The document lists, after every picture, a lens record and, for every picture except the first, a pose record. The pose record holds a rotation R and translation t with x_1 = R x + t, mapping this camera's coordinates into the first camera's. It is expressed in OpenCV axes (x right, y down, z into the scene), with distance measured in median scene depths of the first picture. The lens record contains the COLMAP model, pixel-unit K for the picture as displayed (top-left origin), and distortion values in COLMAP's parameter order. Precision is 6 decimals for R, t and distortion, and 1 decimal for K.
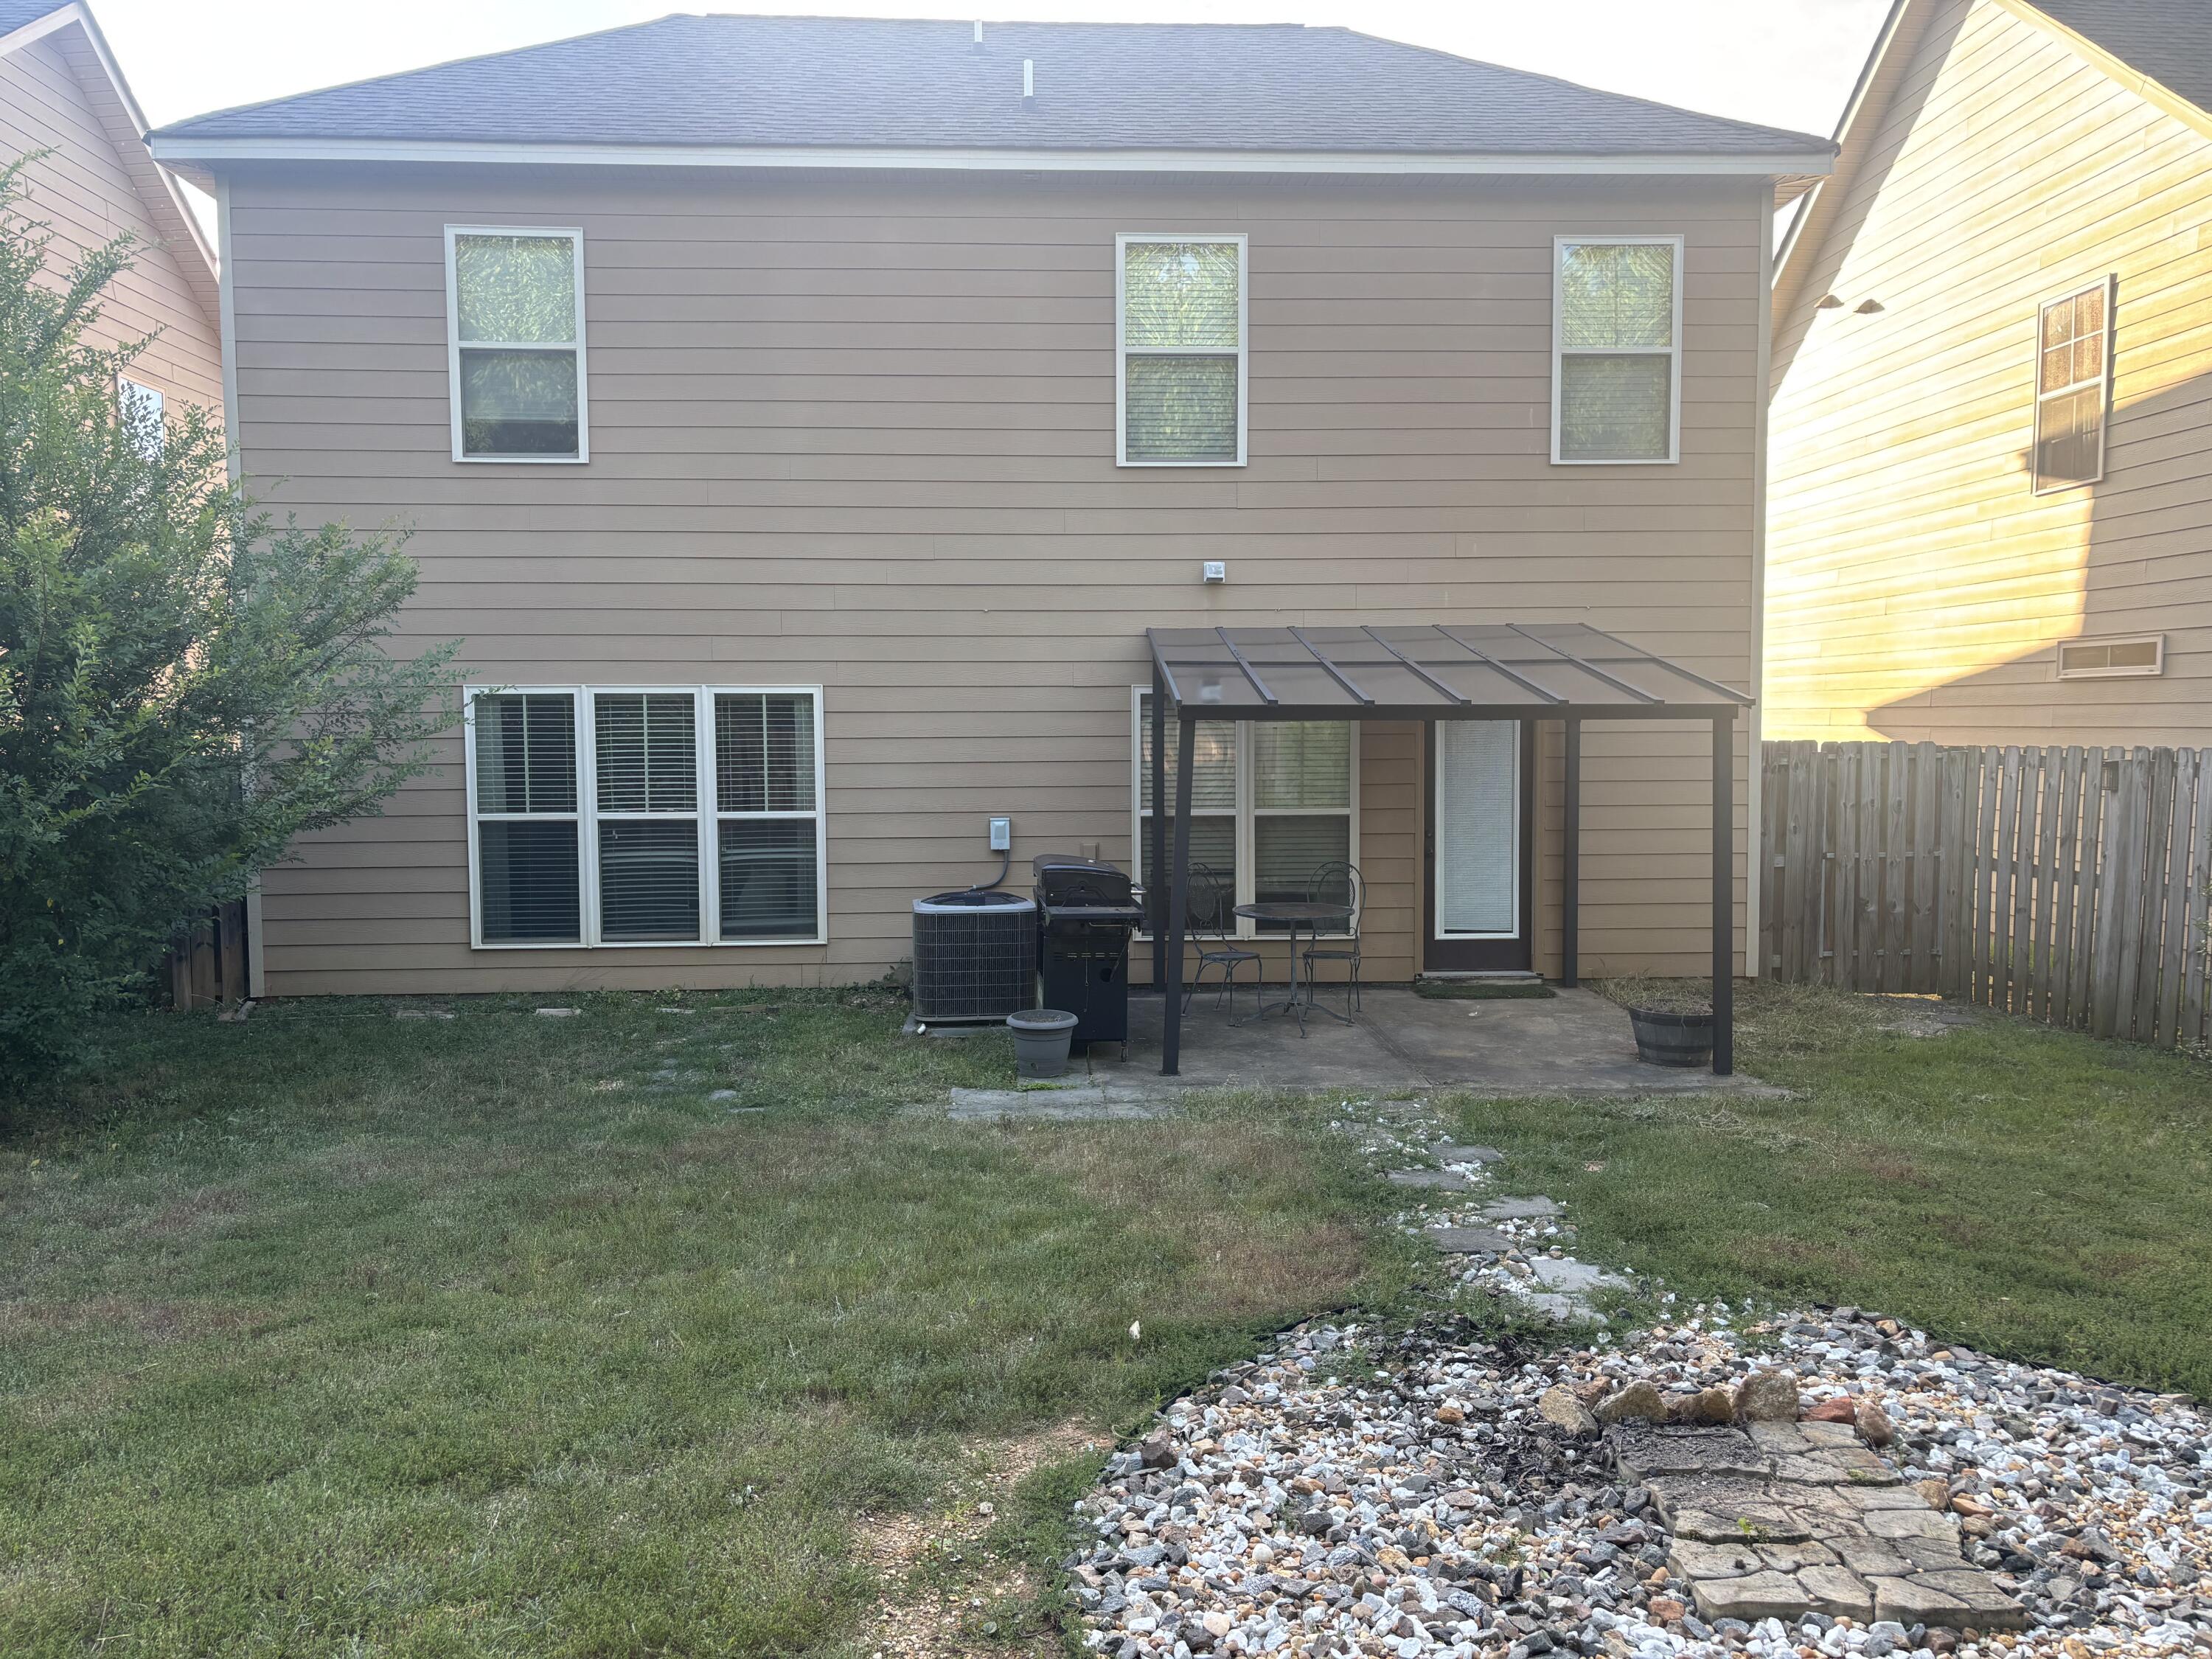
lens RADIAL K [[1674.4, 0, 1093.8], [0, 1674.4, 819.9], [0, 0, 1]] dist [0.082368, -0.090283]
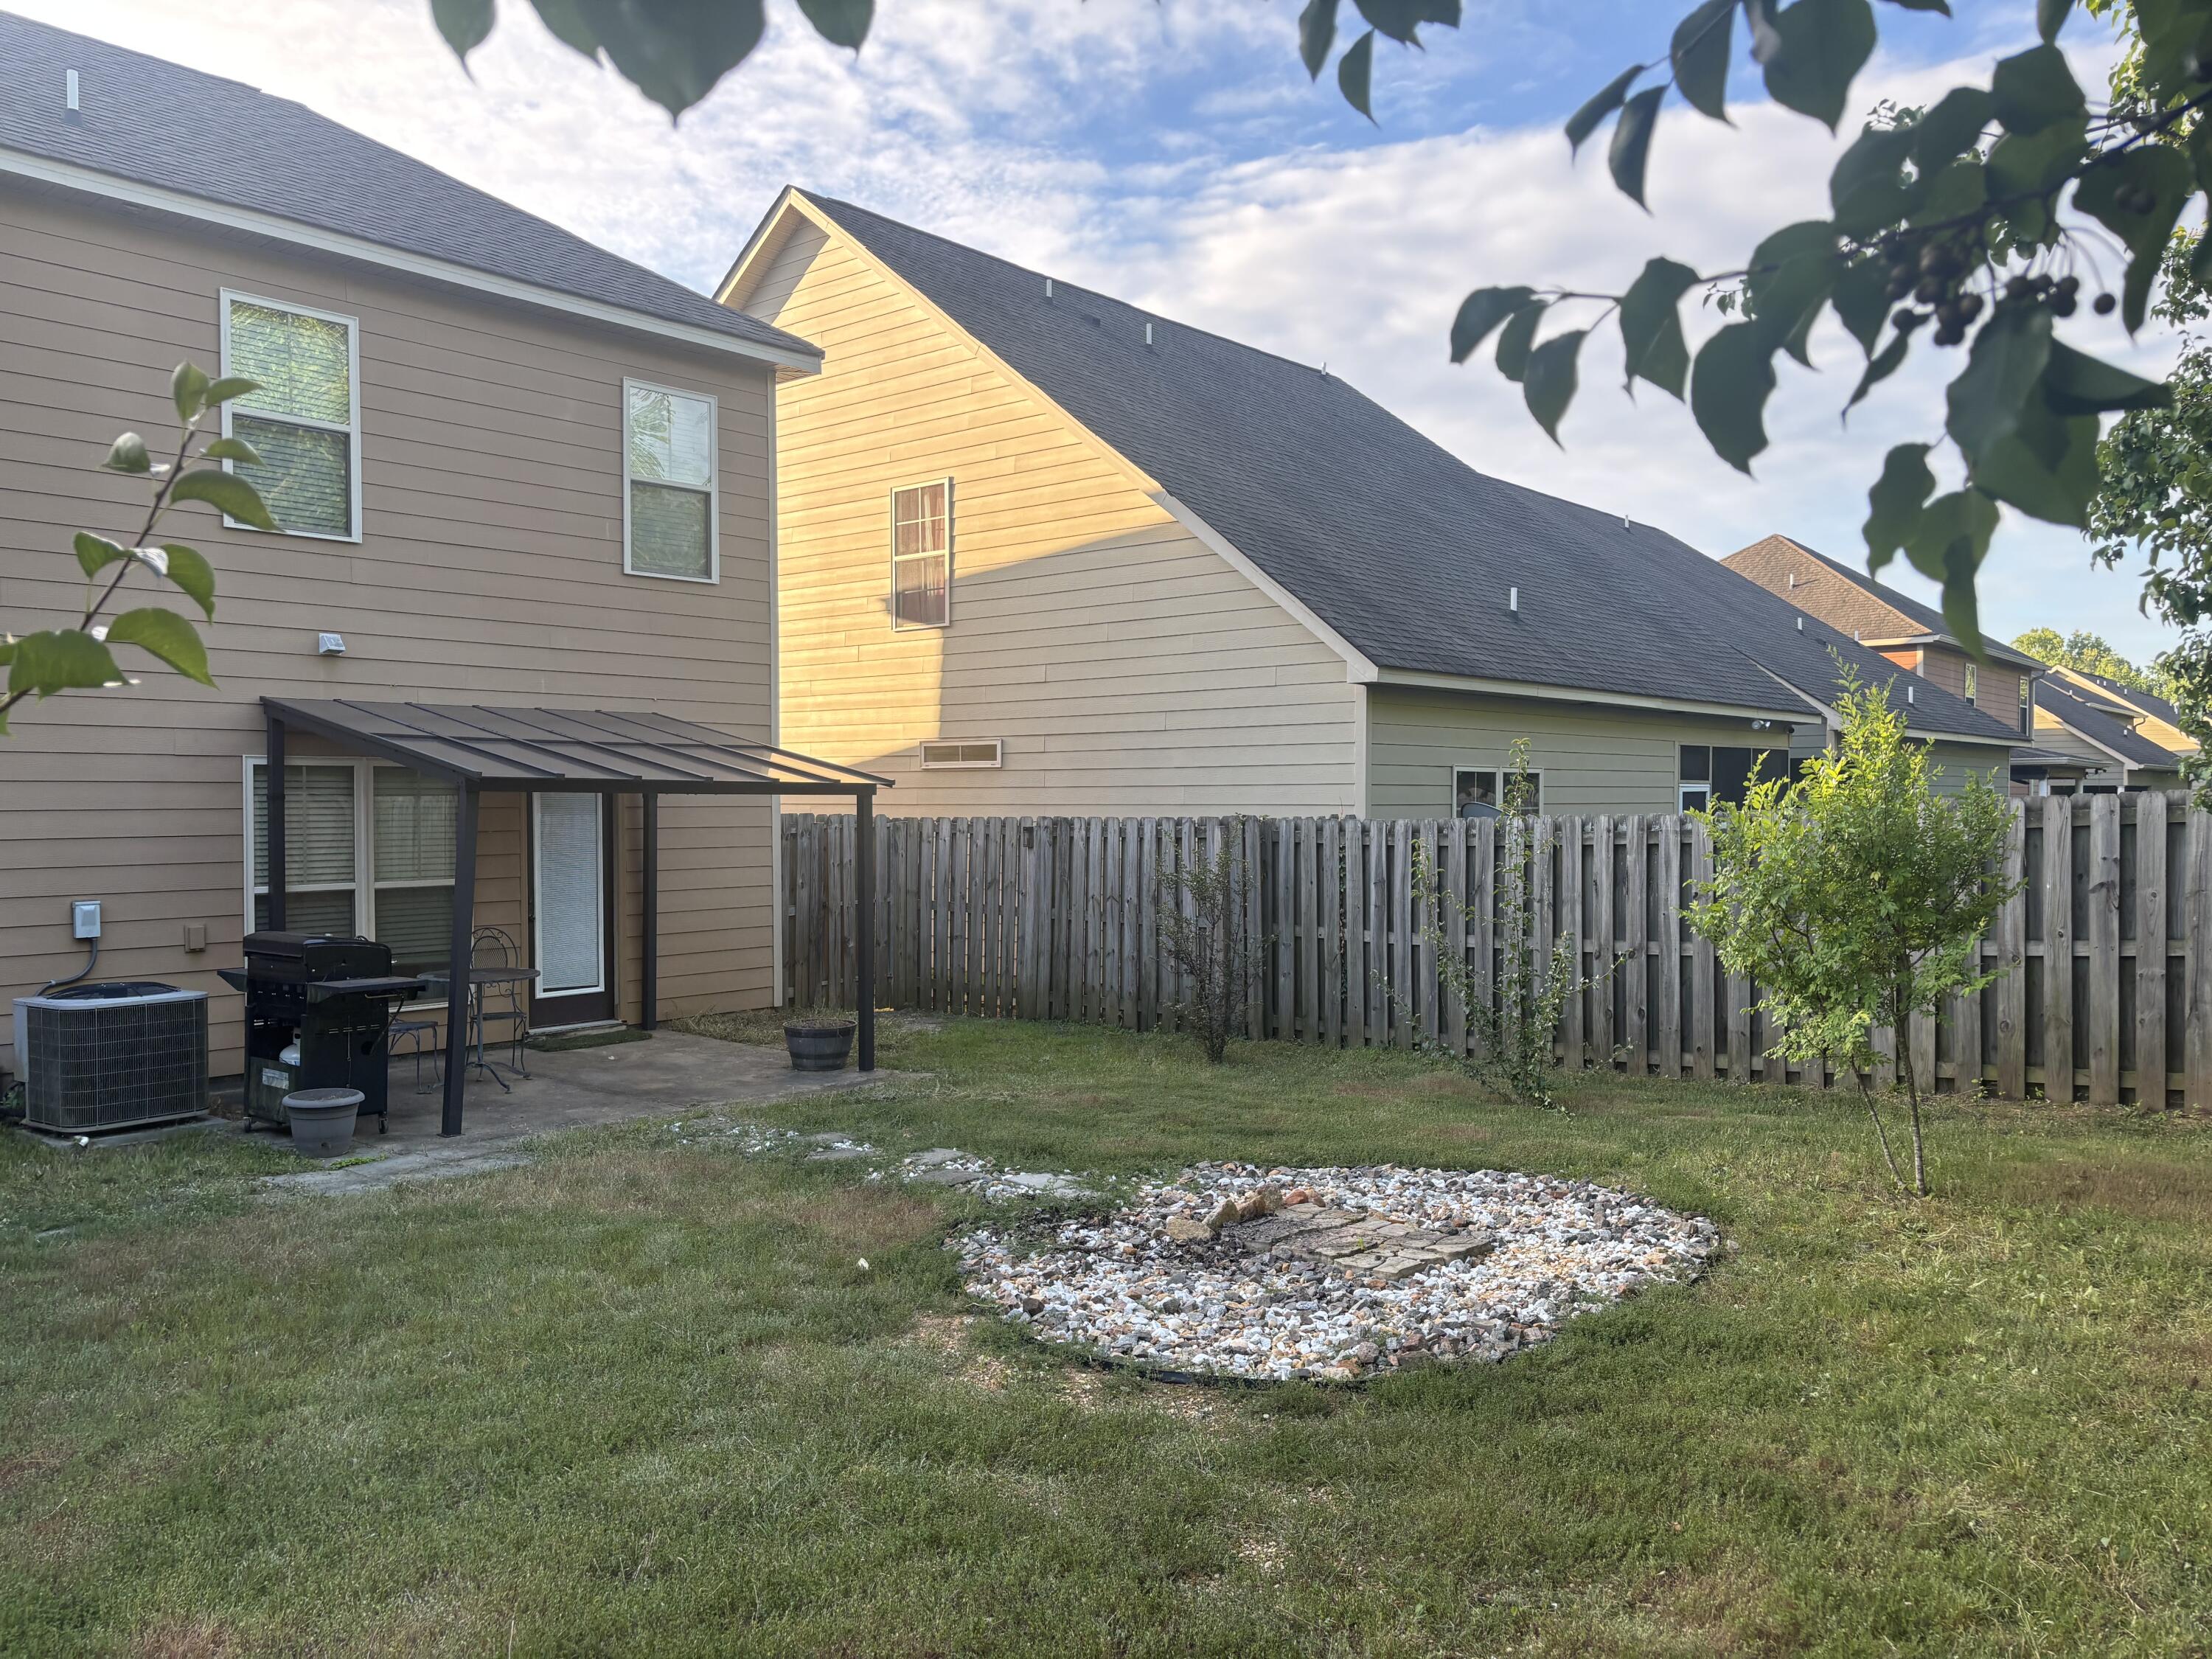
lens RADIAL K [[1674.4, 0, 1093.8], [0, 1674.4, 819.9], [0, 0, 1]] dist [0.082368, -0.090283]
pose [[0.688021, -0.005111, 0.725673, -0.347635], [0.041213, 0.998636, -0.032041, 0.006451], [-0.724520, 0.051952, 0.687293, -0.009163]]
